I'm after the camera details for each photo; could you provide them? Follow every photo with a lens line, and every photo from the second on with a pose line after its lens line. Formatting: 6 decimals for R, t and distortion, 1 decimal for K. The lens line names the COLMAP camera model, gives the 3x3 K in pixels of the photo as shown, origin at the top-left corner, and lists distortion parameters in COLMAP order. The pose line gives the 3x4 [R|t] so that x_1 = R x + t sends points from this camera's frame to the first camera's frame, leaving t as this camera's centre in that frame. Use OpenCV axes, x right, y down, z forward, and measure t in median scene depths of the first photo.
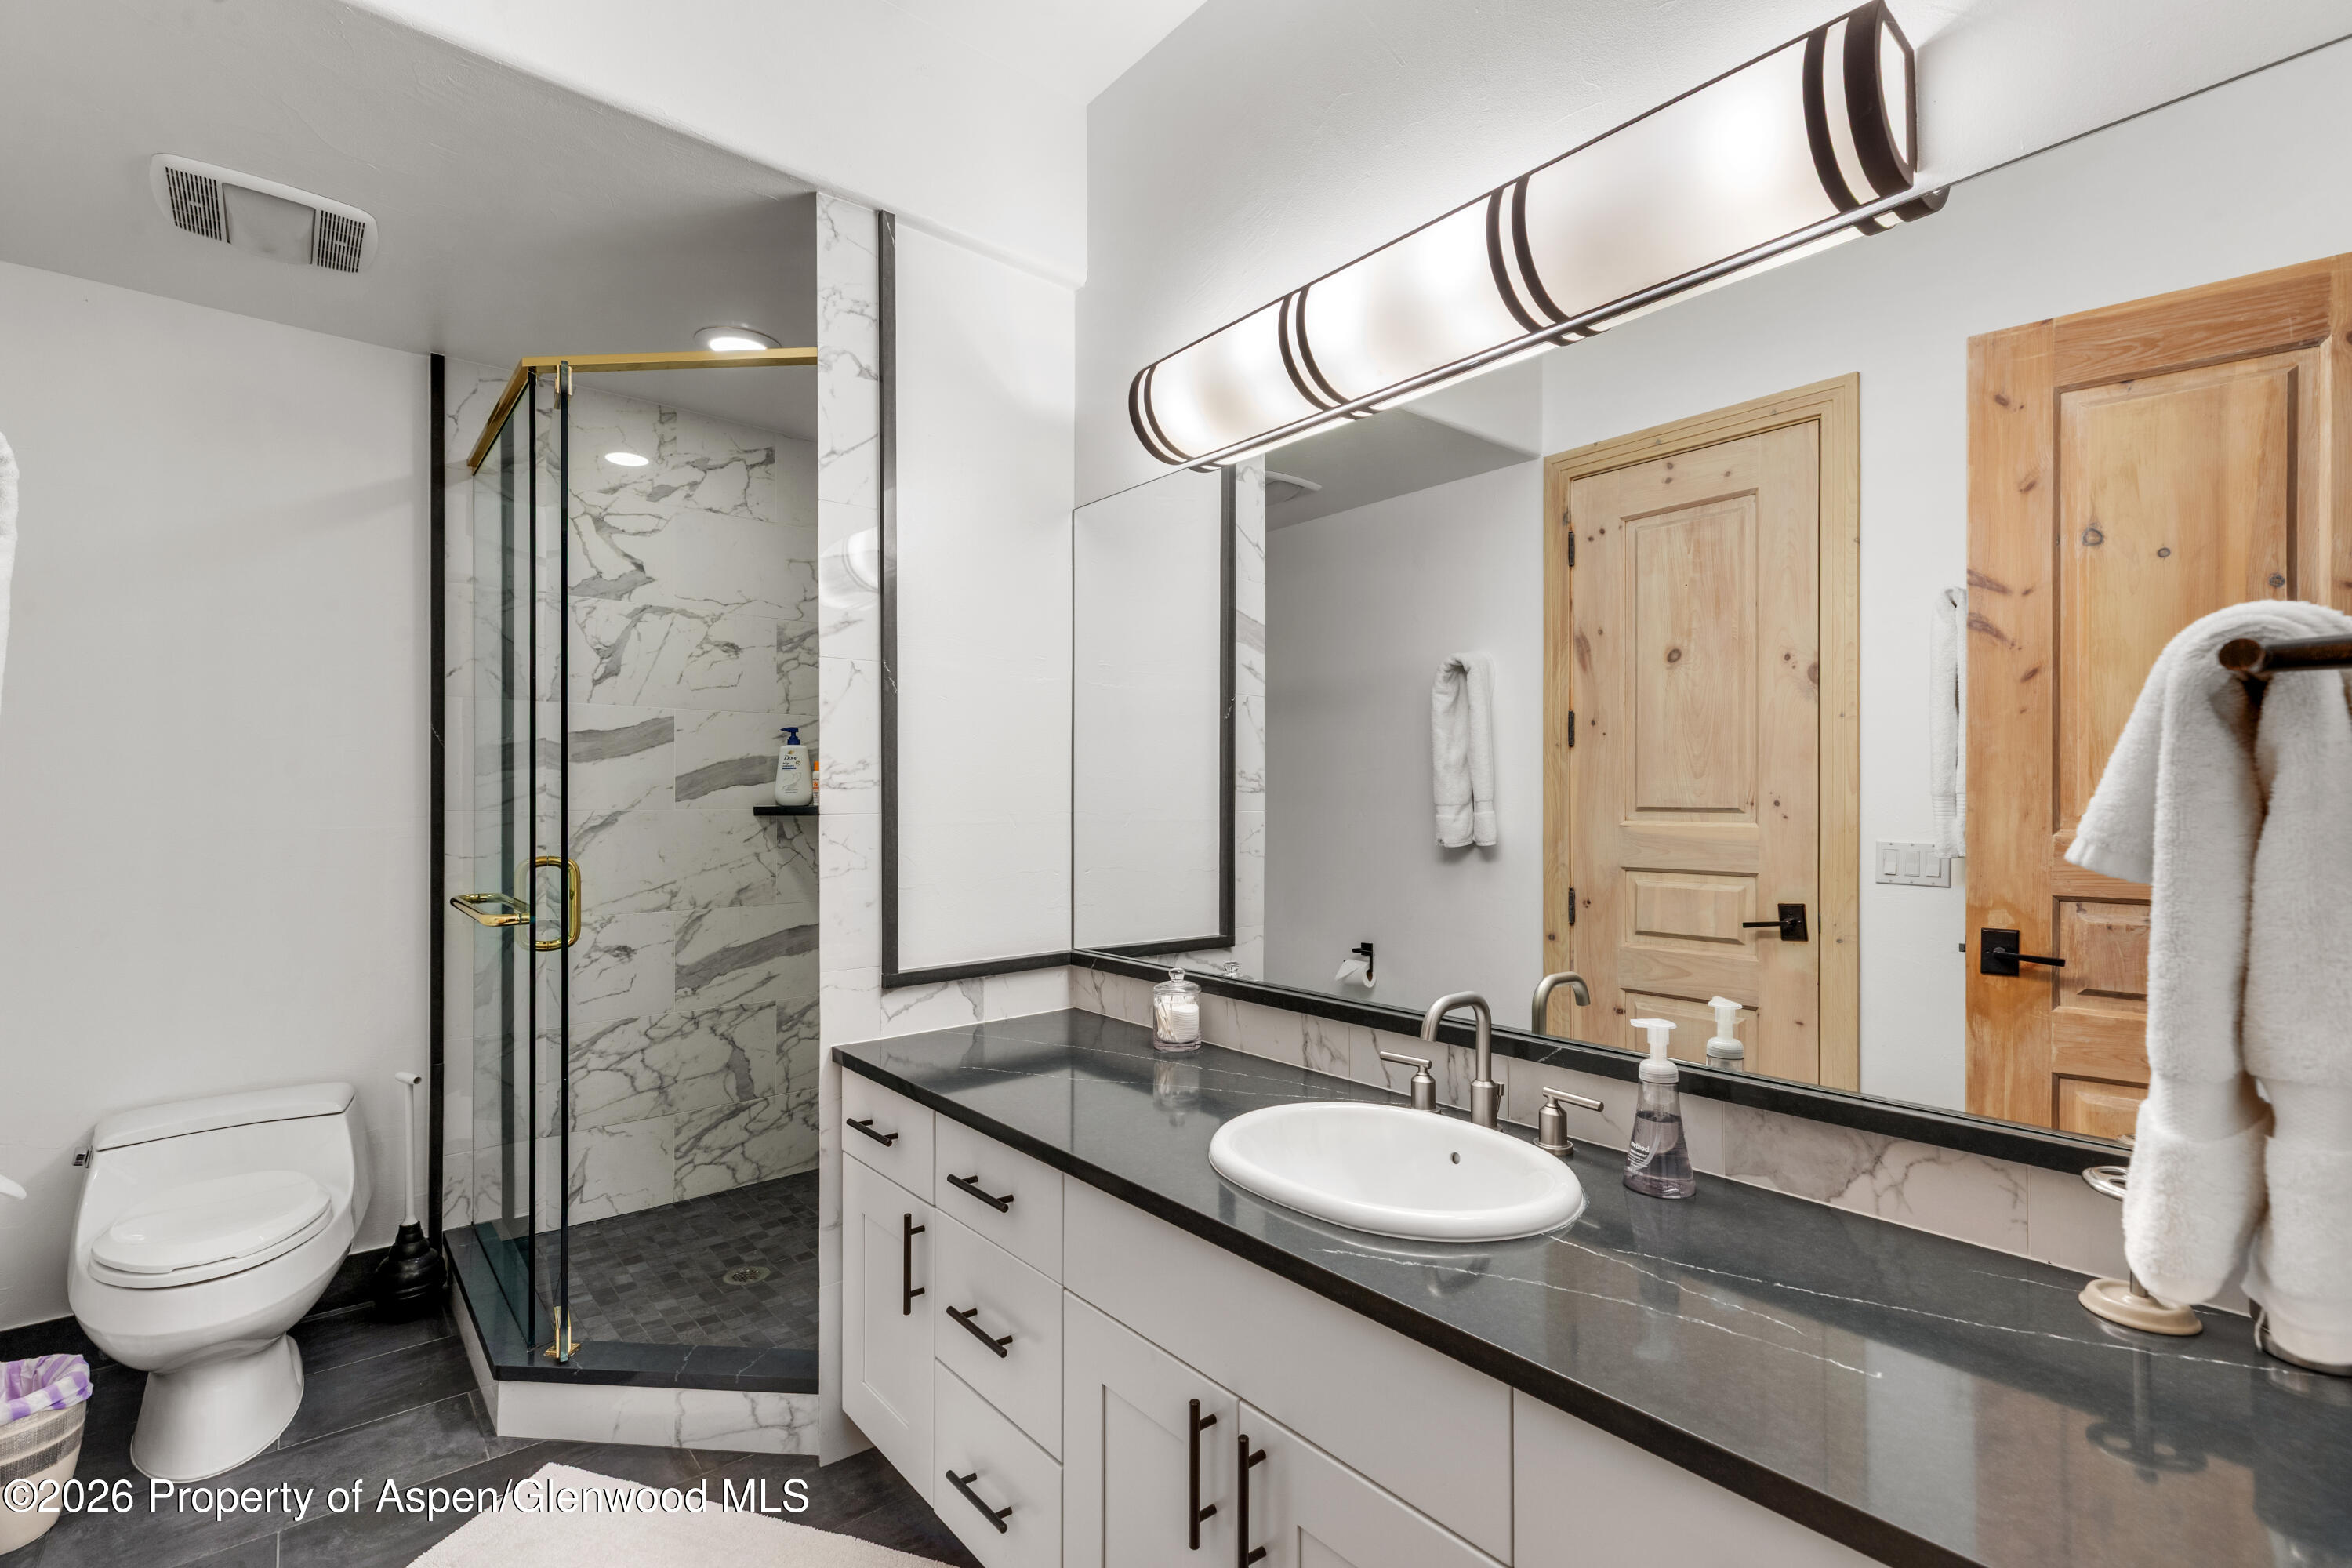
lens RADIAL K [[1015.9, 0, 1170.2], [0, 1015.9, 799.7], [0, 0, 1]] dist [0.015705, -0.000043]
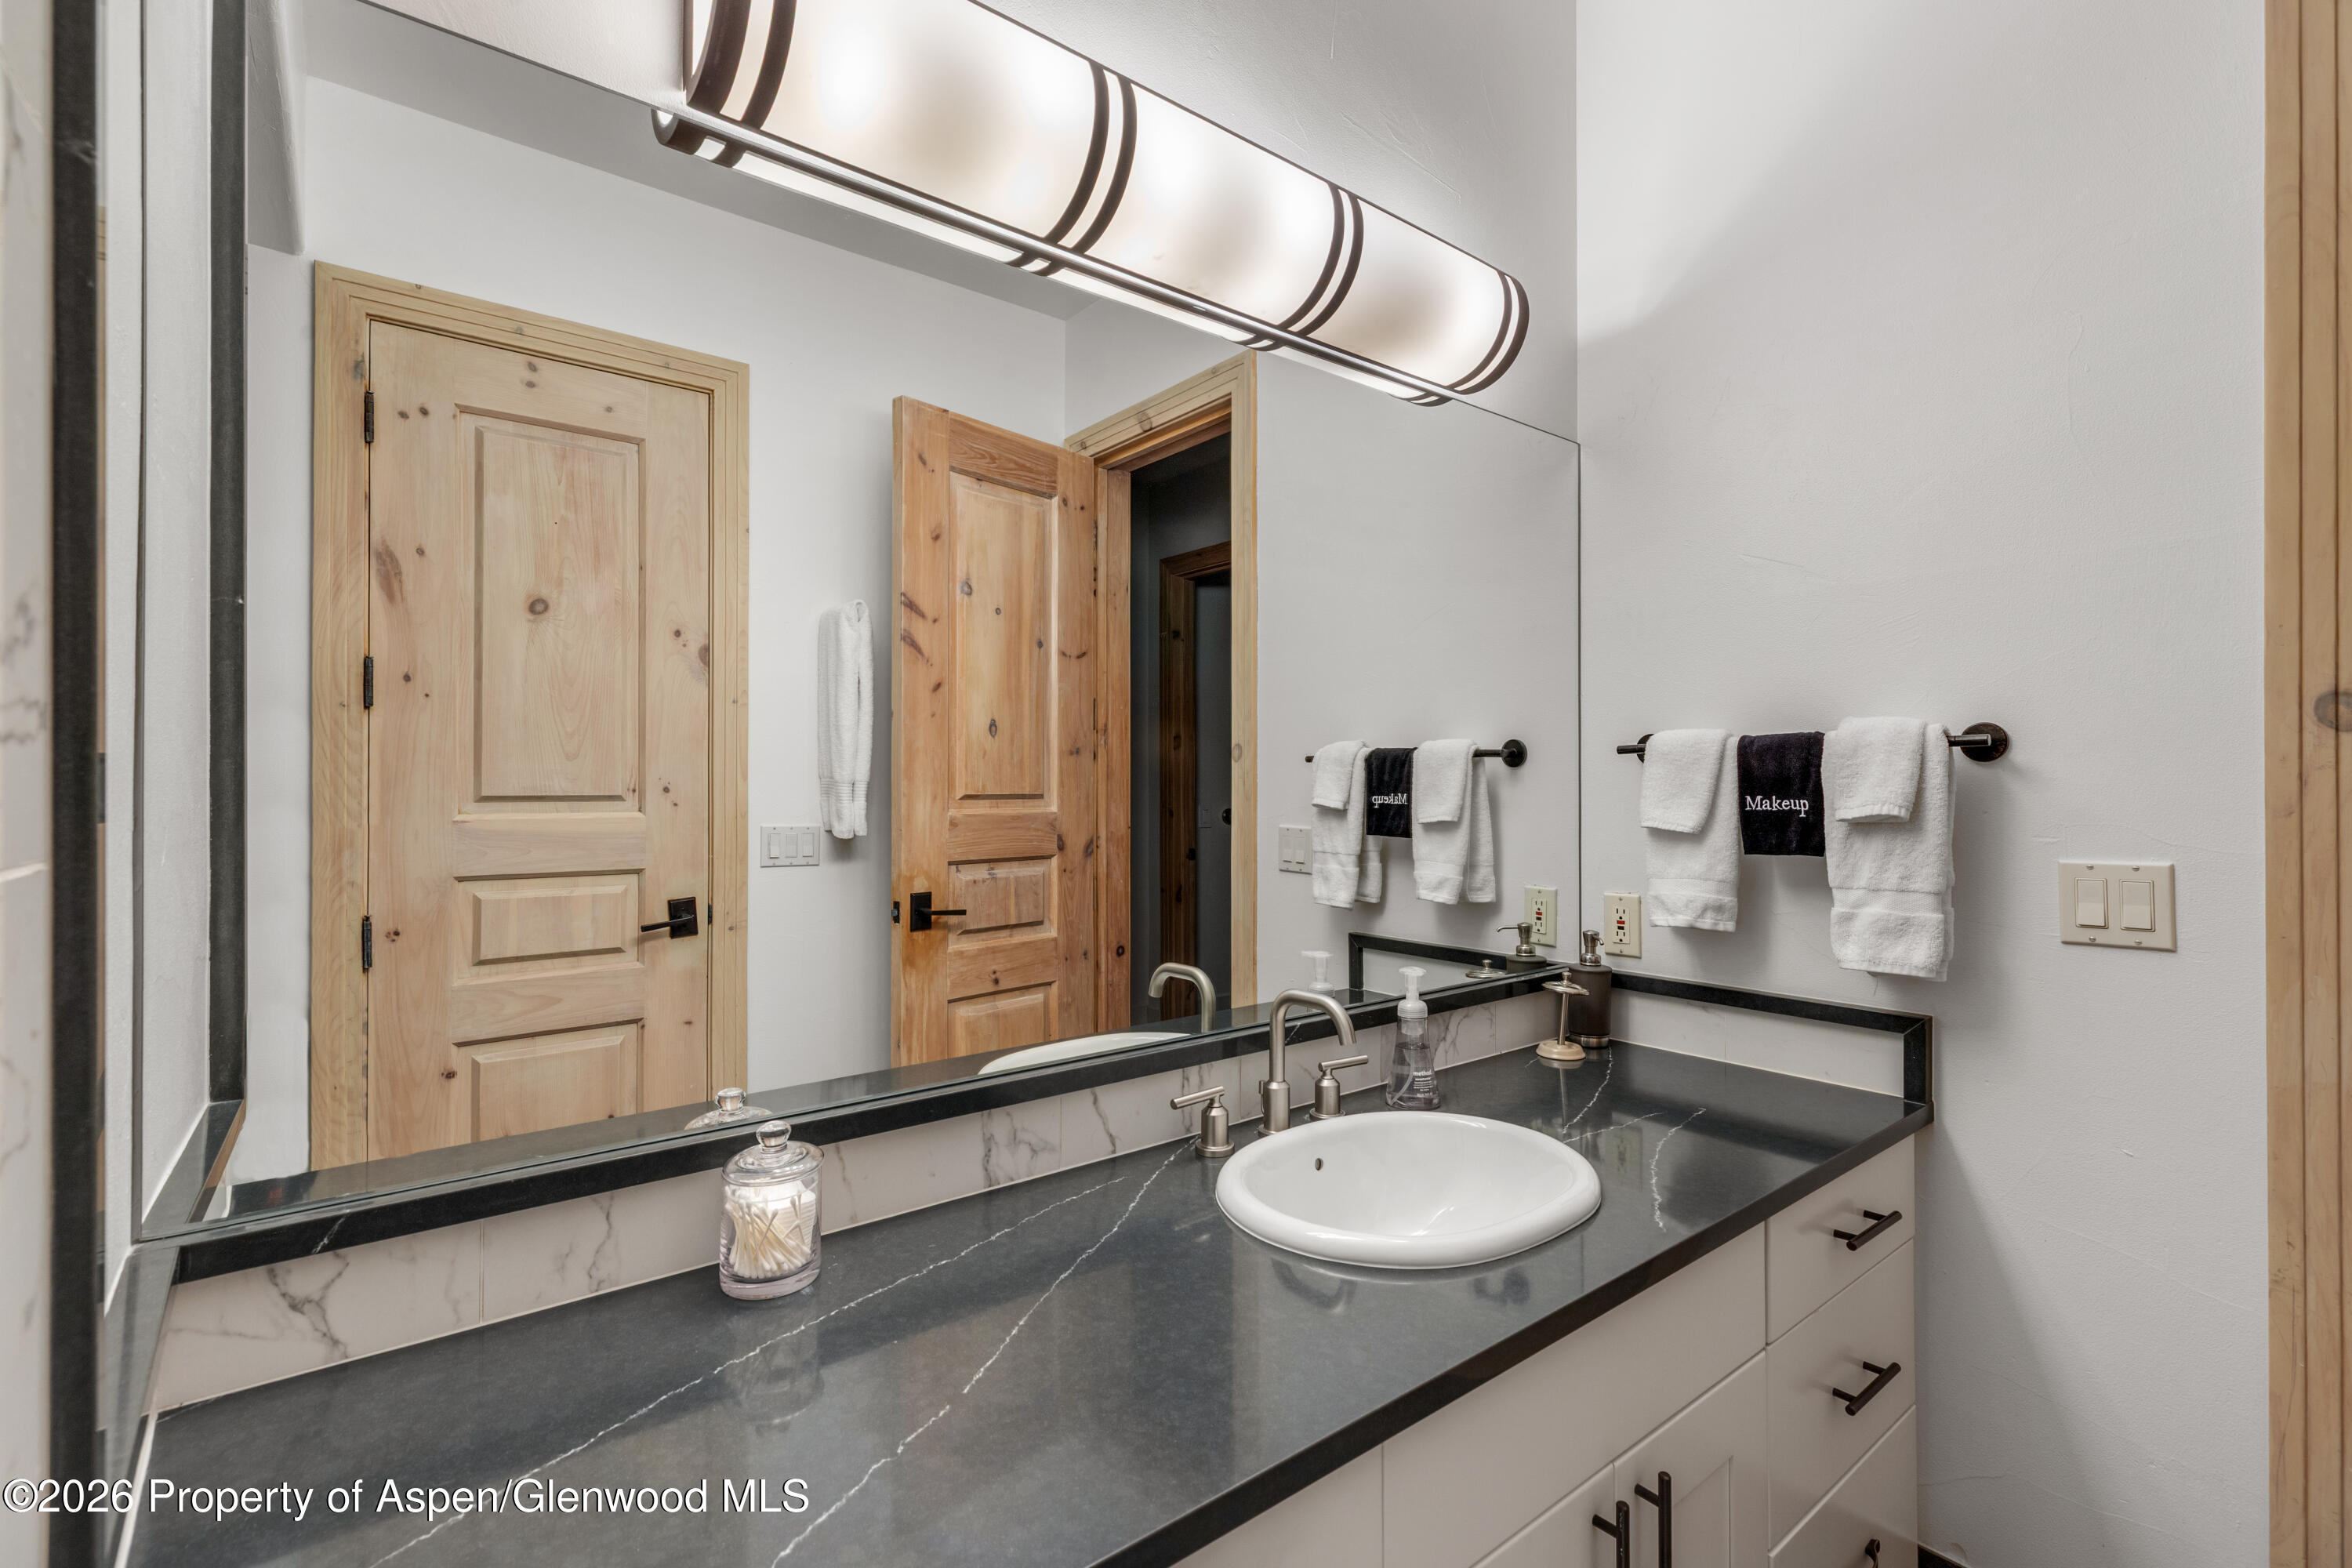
lens RADIAL K [[1044.6, 0, 1172.2], [0, 1044.6, 780.8], [0, 0, 1]] dist [0.013283, 0.000324]
pose [[0.055548, 0.003880, 0.998448, -0.323458], [-0.000187, 0.999992, -0.003875, -0.001683], [-0.998456, 0.000028, 0.055548, 0.494591]]
